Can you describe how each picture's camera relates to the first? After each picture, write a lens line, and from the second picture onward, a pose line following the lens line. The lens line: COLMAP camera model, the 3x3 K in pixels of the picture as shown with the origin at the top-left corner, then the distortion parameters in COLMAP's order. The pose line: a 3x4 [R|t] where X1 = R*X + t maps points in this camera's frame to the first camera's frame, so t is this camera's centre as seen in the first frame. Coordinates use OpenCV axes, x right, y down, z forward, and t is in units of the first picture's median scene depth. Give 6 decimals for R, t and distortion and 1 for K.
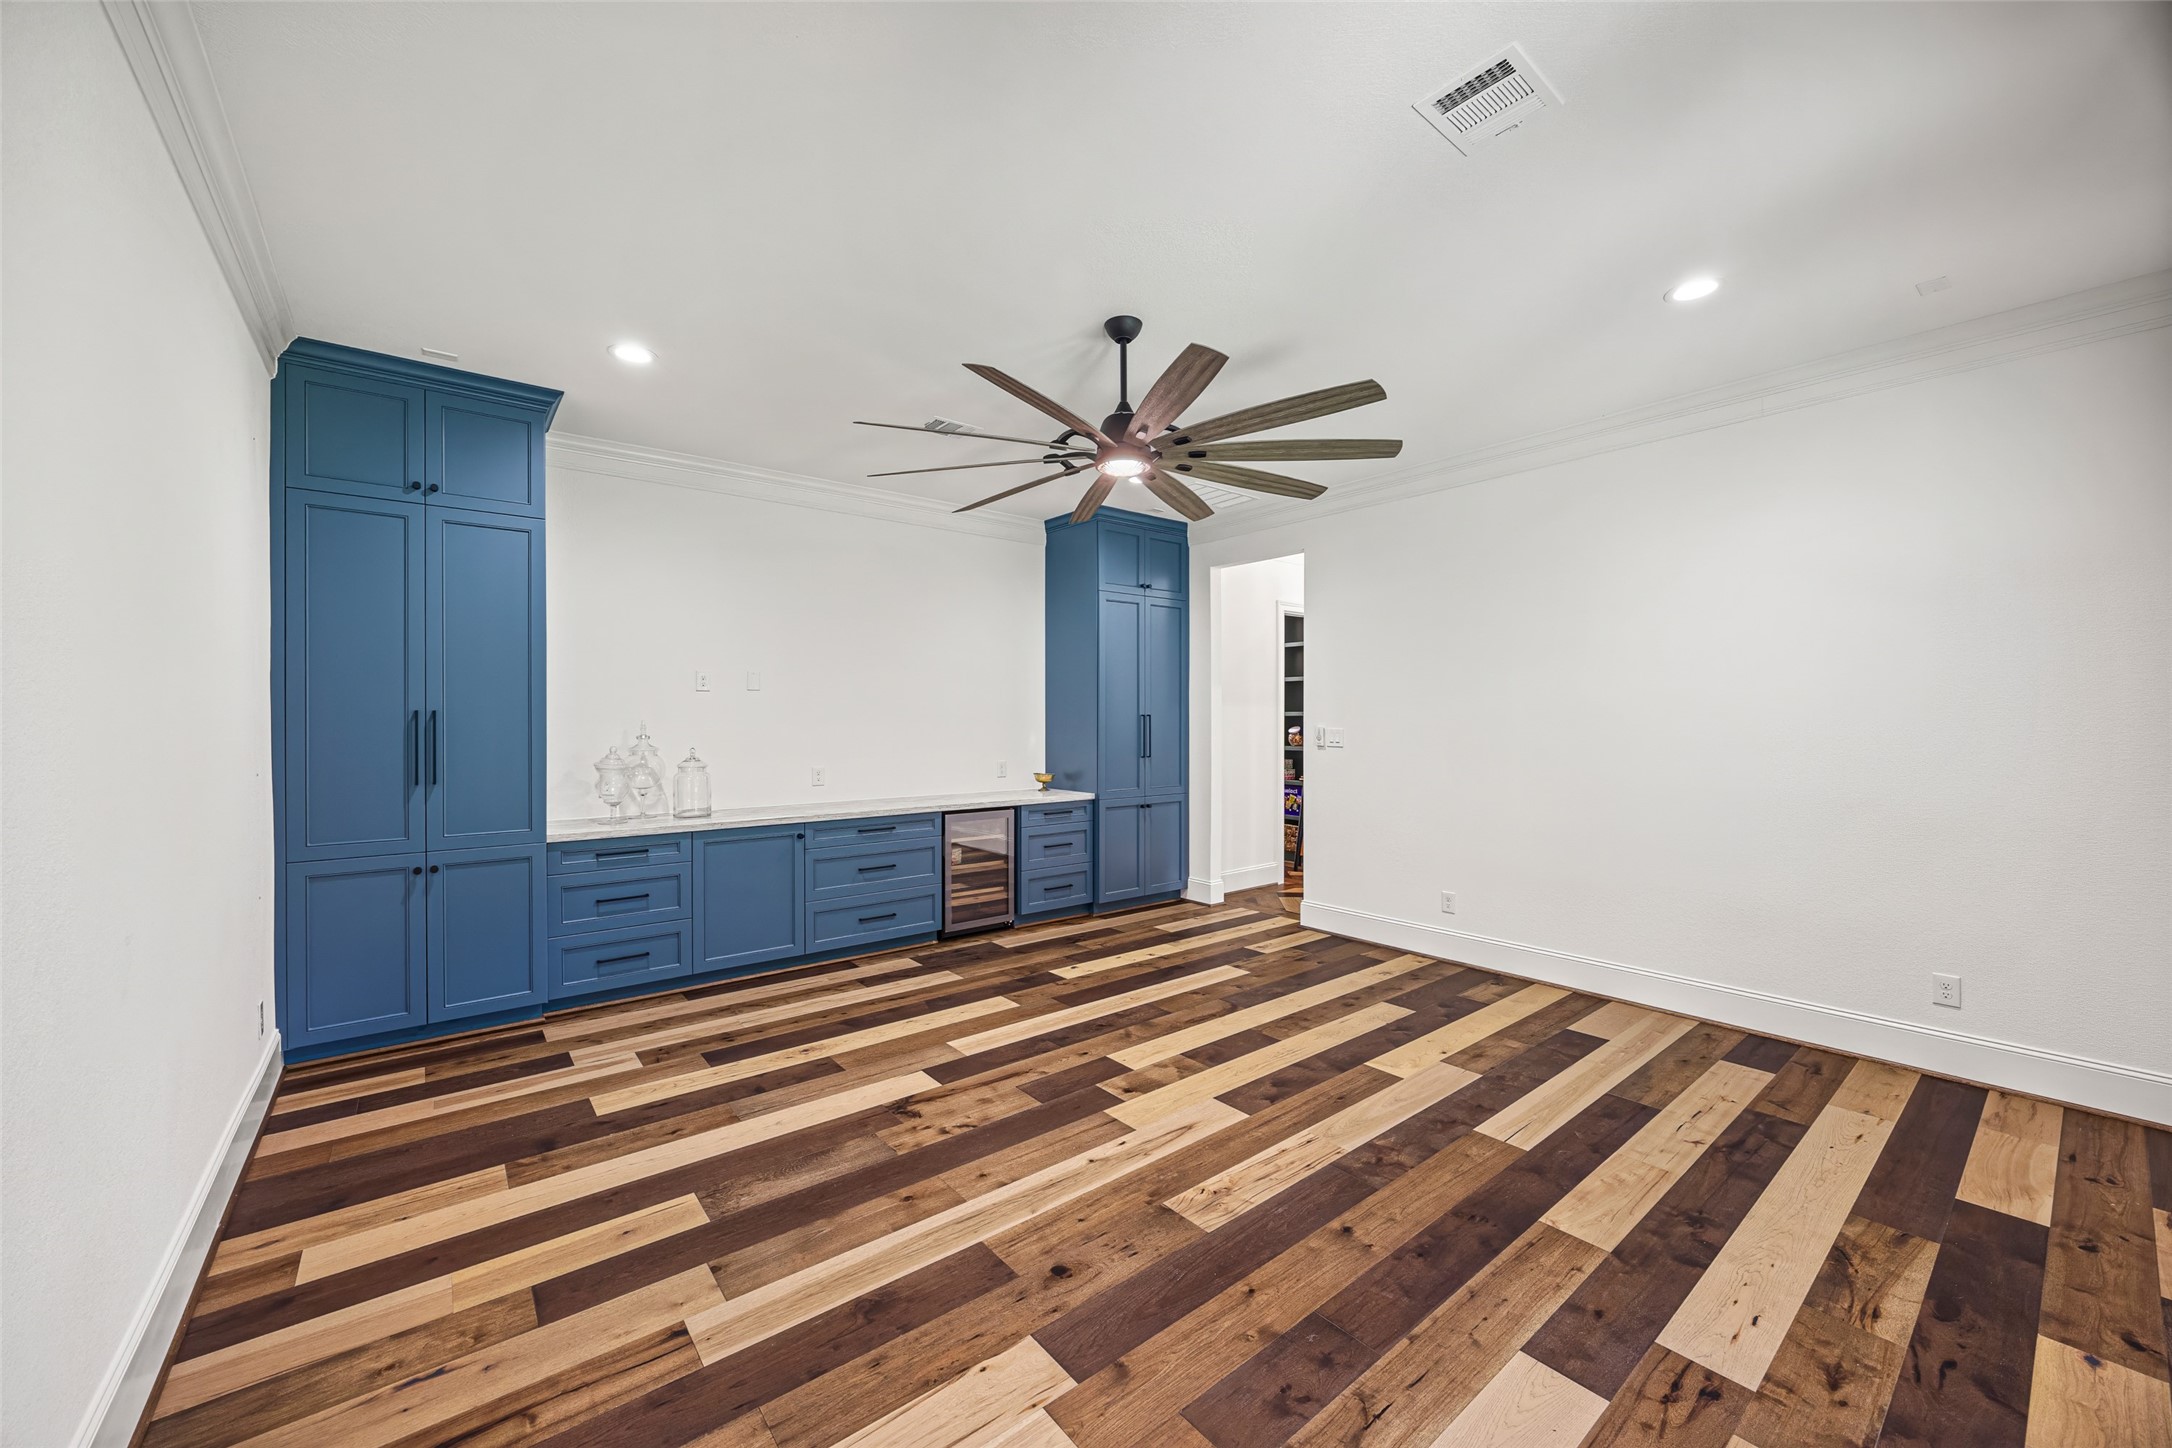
lens RADIAL K [[829.3, 0, 1088.1], [0, 829.3, 720.3], [0, 0, 1]] dist [-0.000622, -0.000060]
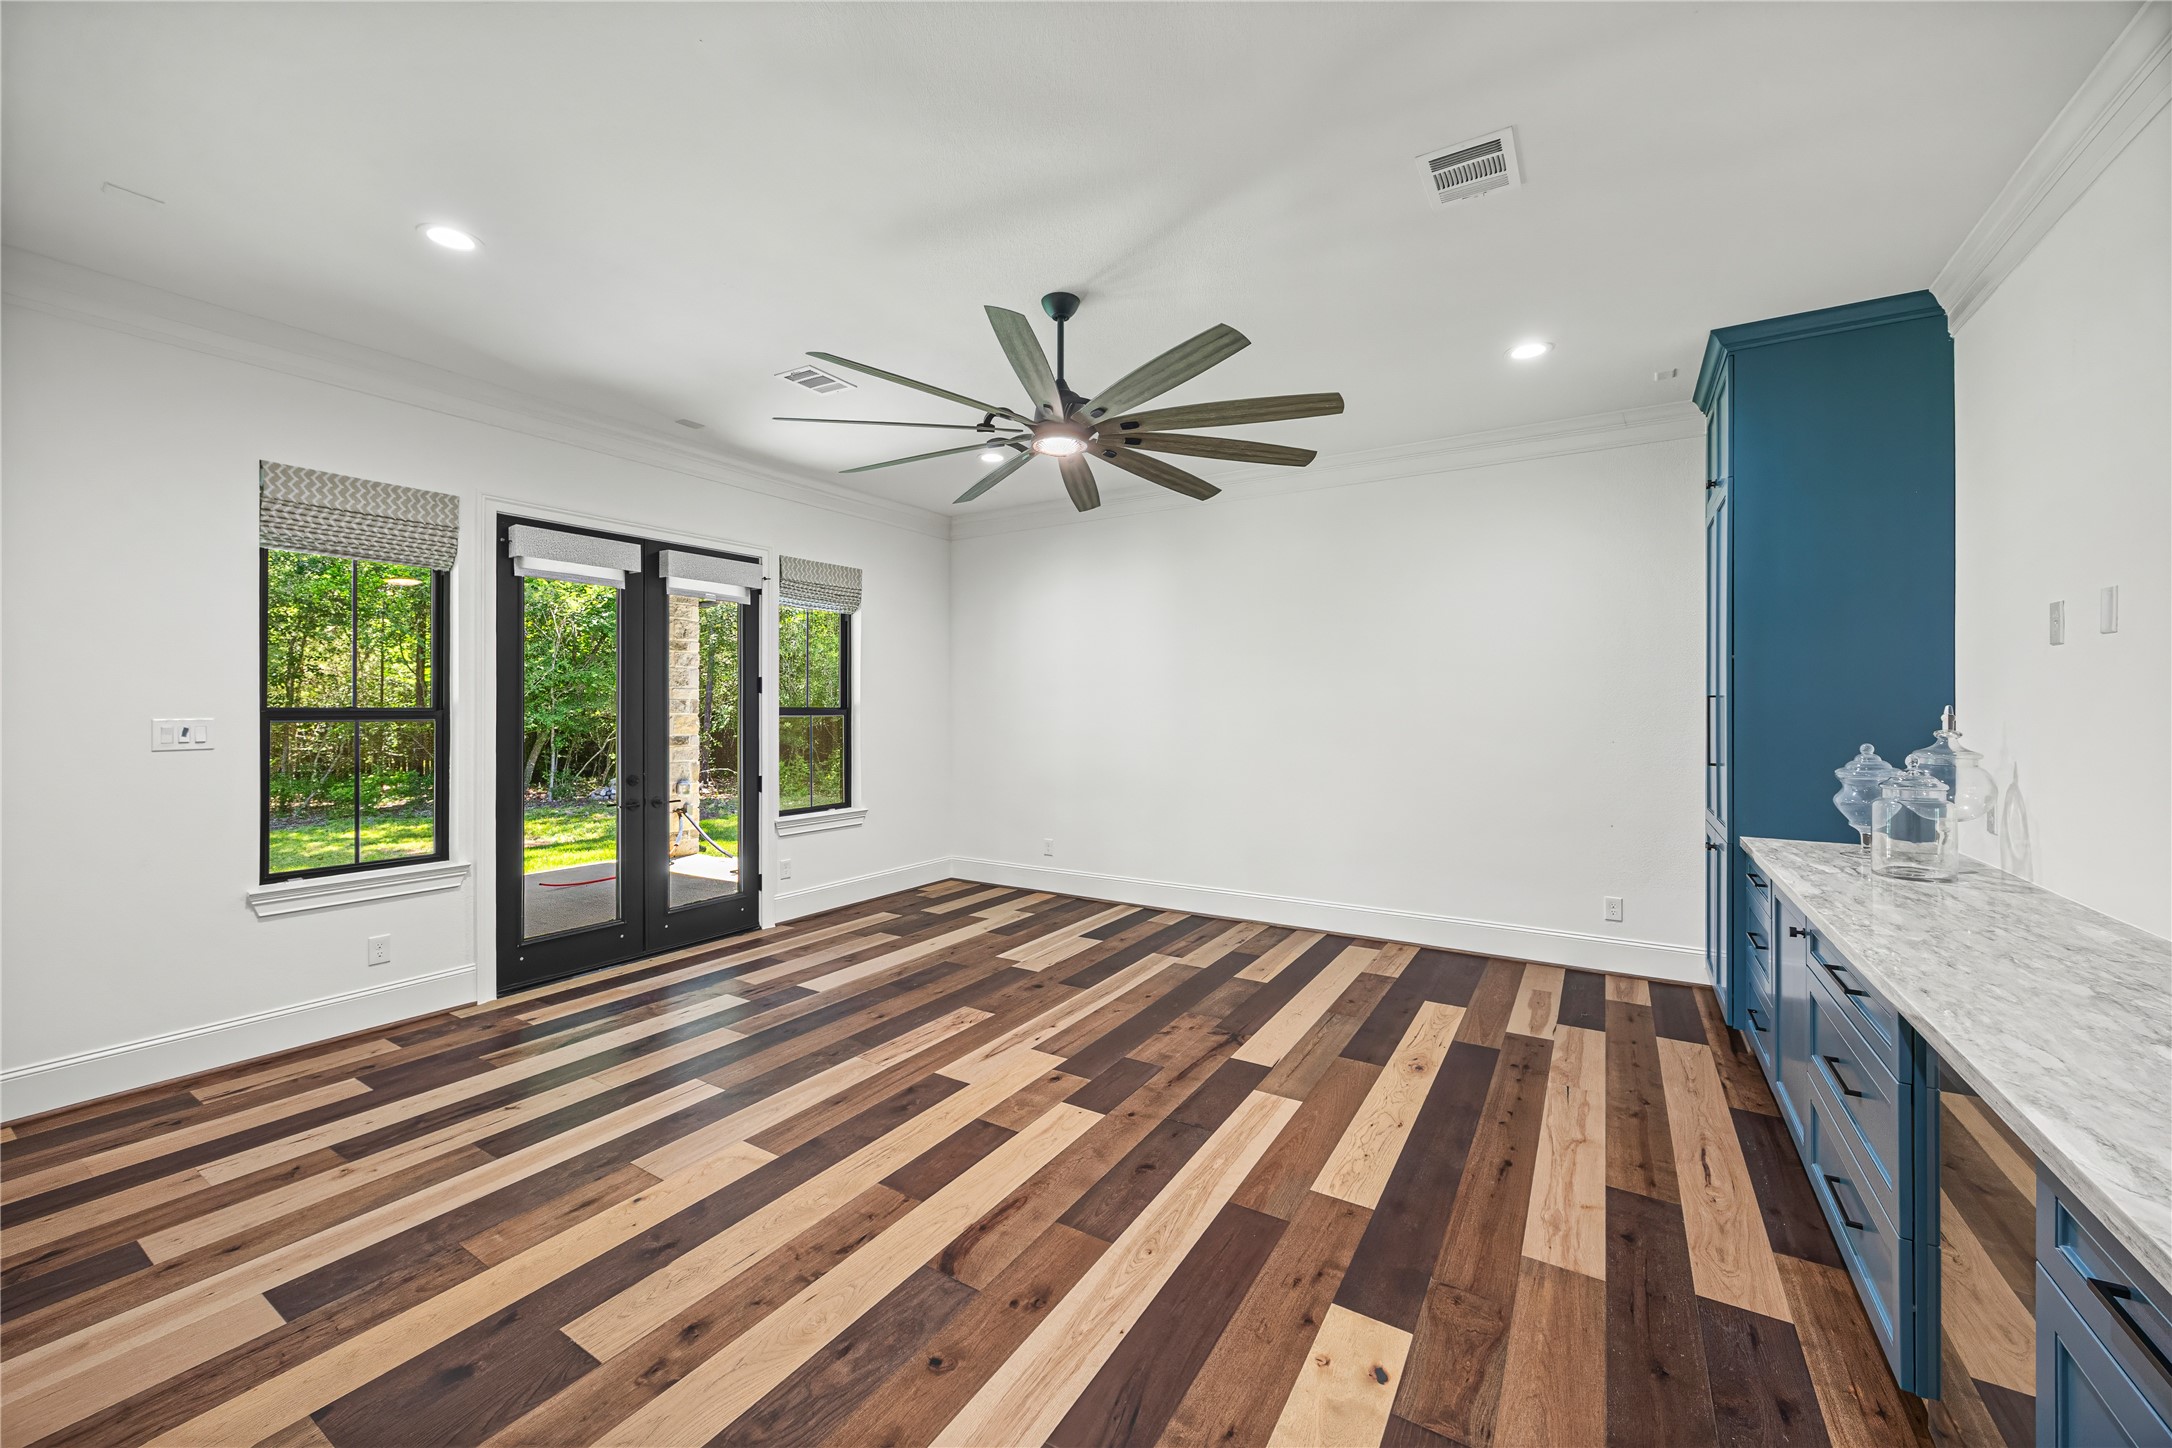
lens RADIAL K [[829.3, 0, 1087.2], [0, 829.3, 709.7], [0, 0, 1]] dist [-0.000622, -0.000060]
pose [[-0.944314, 0.002658, -0.329035, 0.335396], [0.000649, 0.999980, 0.006216, -0.002522], [0.329045, 0.005657, -0.944297, 1.931100]]
